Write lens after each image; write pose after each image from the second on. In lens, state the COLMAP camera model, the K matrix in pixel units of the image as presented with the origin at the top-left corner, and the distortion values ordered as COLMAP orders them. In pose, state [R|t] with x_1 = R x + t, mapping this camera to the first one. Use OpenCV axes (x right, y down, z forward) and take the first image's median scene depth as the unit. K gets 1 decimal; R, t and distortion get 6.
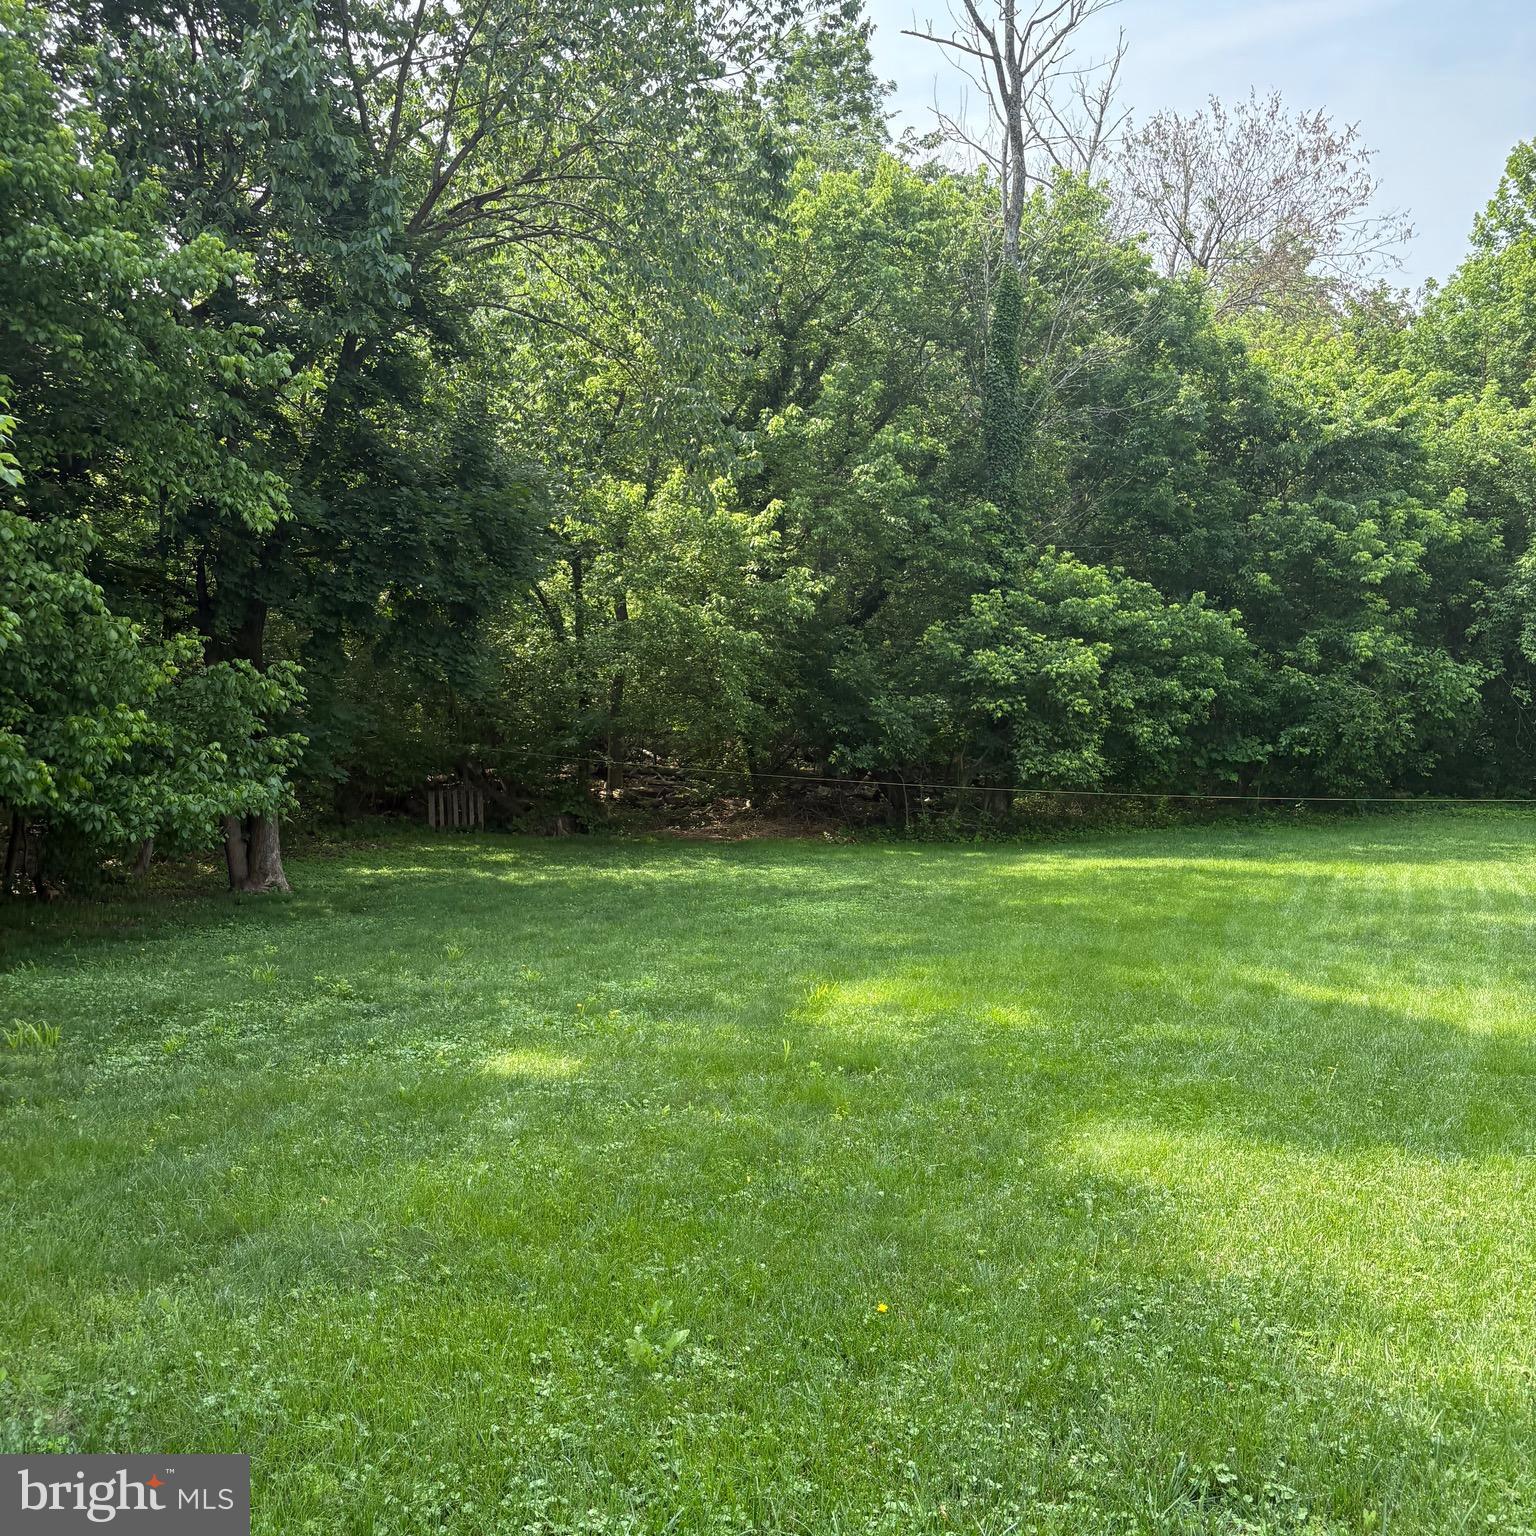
lens RADIAL K [[1551.8, 0, 768.0], [0, 1551.8, 737.7], [0, 0, 1]] dist [0.013254, 0.006019]
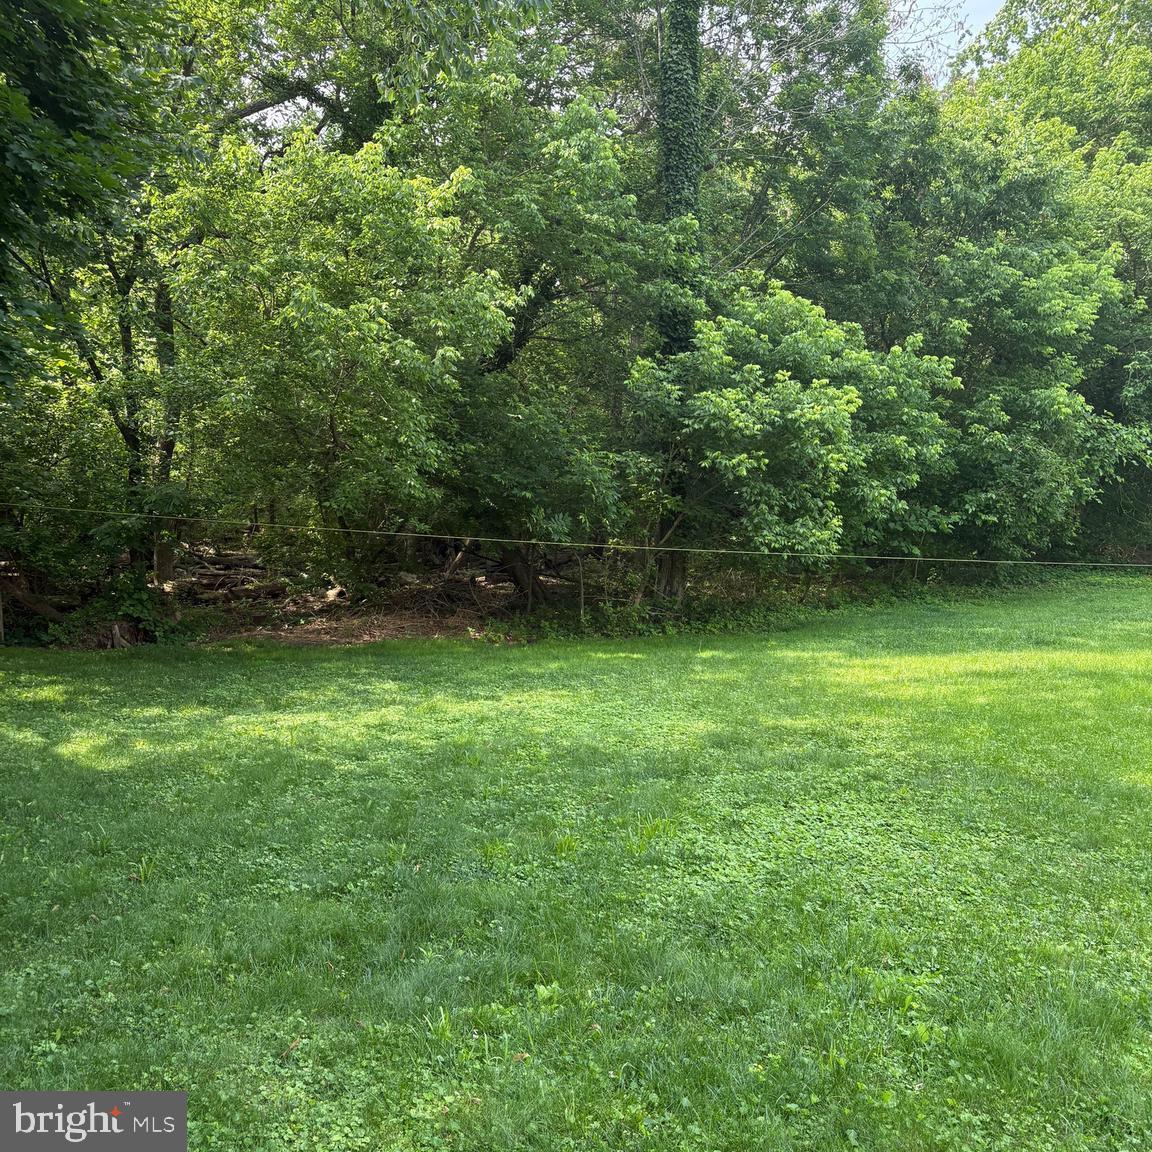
lens RADIAL K [[1163.9, 0, 576.0], [0, 1163.9, 553.3], [0, 0, 1]] dist [0.013254, 0.006019]
pose [[0.948483, -0.020706, 0.316150, -0.109709], [0.014132, 0.999634, 0.023072, 0.010046], [-0.316512, -0.017416, 0.948428, 0.451171]]
